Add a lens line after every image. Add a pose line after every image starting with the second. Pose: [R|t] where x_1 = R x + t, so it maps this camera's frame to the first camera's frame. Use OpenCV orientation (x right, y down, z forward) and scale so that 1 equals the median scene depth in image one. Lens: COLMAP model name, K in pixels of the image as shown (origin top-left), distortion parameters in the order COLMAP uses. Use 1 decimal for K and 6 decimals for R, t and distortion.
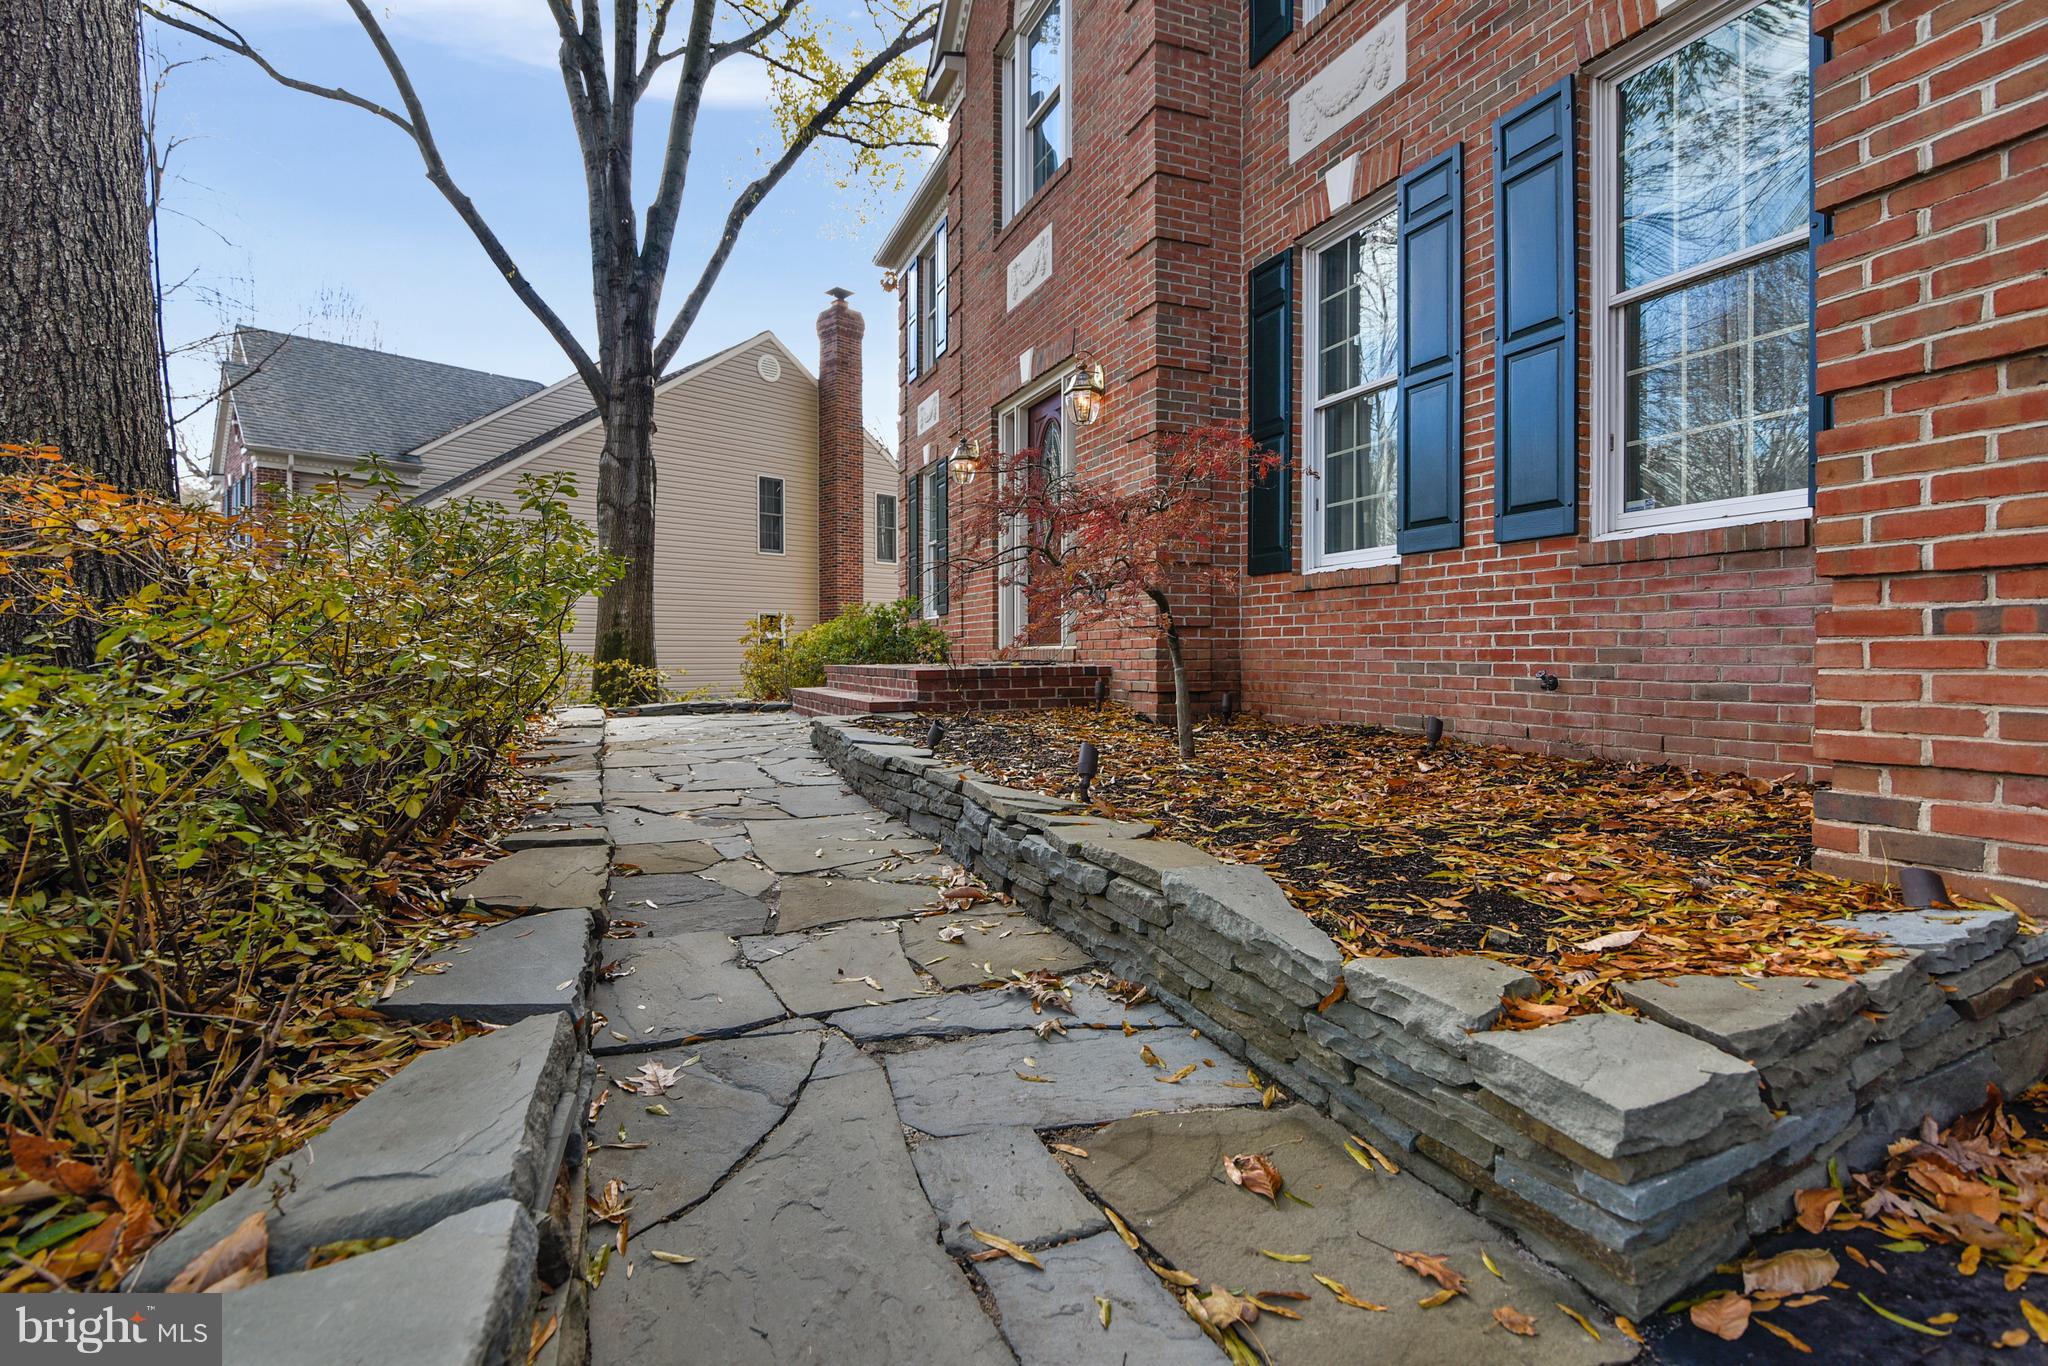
lens RADIAL K [[972.3, 0, 1024.0], [0, 972.3, 683.0], [0, 0, 1]] dist [-0.003047, -0.000336]
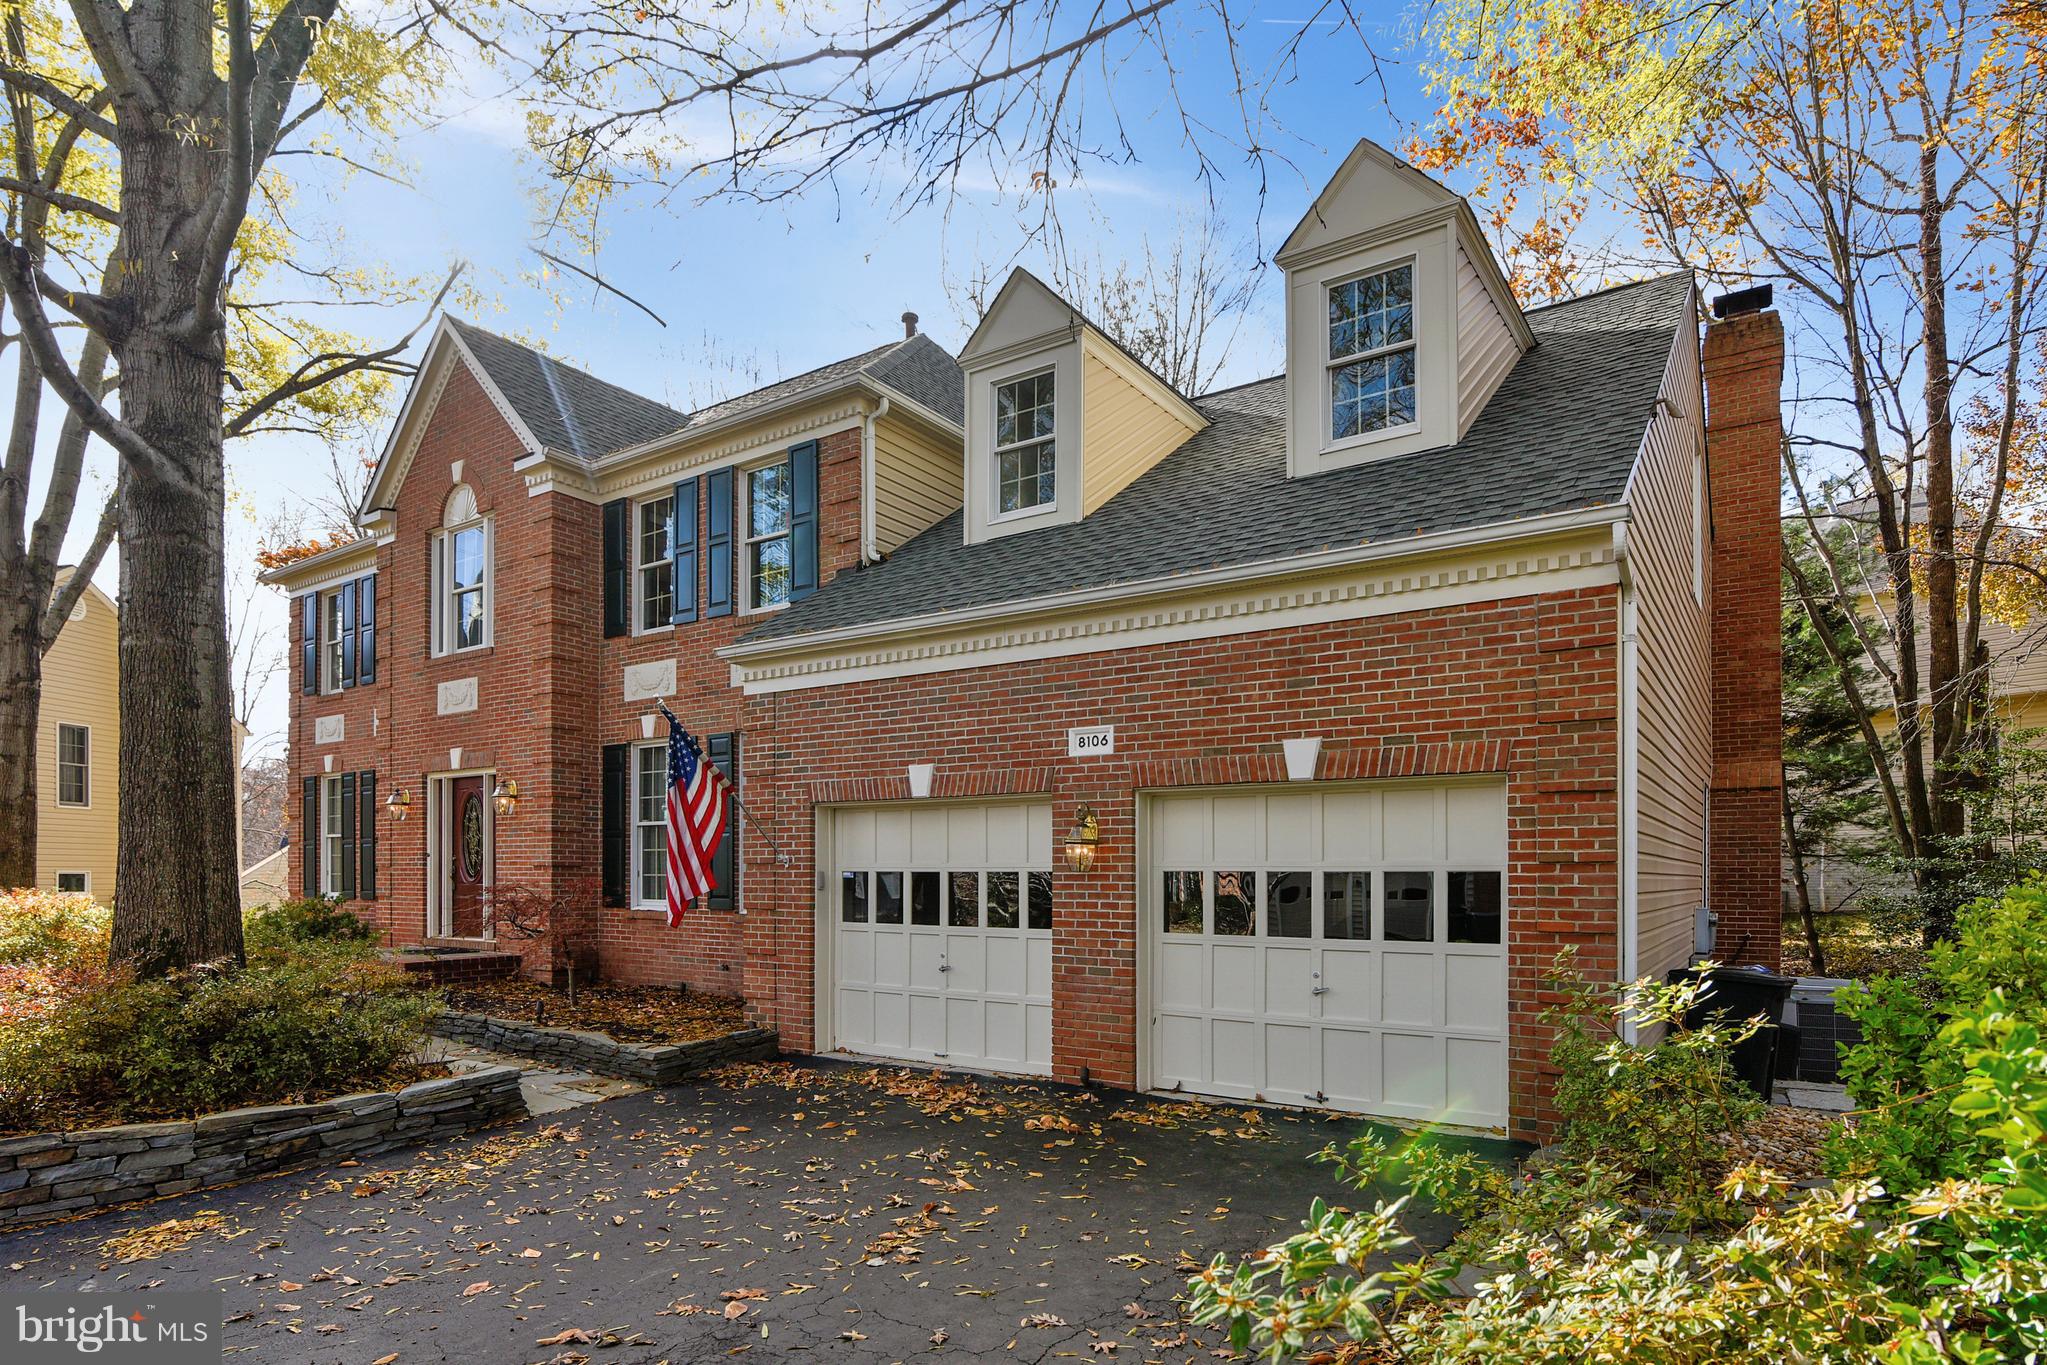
lens RADIAL K [[1144.3, 0, 1027.4], [0, 1144.3, 887.9], [0, 0, 1]] dist [-0.016191, 0.000009]
pose [[0.838808, 0.002891, 0.544419, -0.294321], [0.008187, 0.999806, -0.017922, -0.104152], [-0.544365, 0.019490, 0.838622, -1.351538]]
